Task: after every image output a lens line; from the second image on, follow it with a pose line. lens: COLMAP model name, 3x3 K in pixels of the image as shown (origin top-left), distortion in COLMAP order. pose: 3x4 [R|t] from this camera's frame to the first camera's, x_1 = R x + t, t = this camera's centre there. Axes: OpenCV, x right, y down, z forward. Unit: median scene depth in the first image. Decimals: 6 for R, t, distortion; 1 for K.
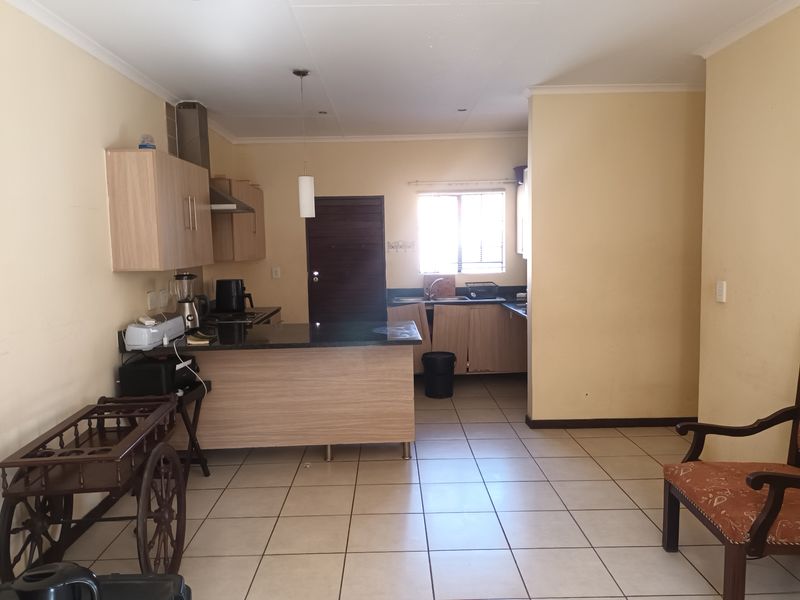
lens RADIAL K [[571.7, 0, 401.3], [0, 571.7, 300.4], [0, 0, 1]] dist [0.009093, -0.021726]
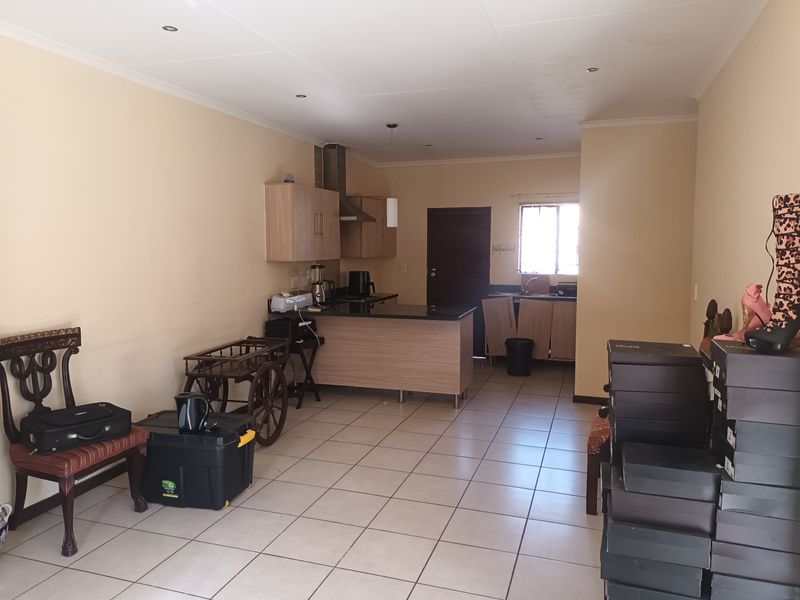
lens RADIAL K [[571.7, 0, 399.3], [0, 571.7, 300.7], [0, 0, 1]] dist [0.009093, -0.021726]
pose [[0.939589, 0.052987, -0.338180, 0.290933], [-0.053549, 0.998536, 0.007674, 0.020911], [0.338091, 0.010898, 0.941050, -0.273907]]
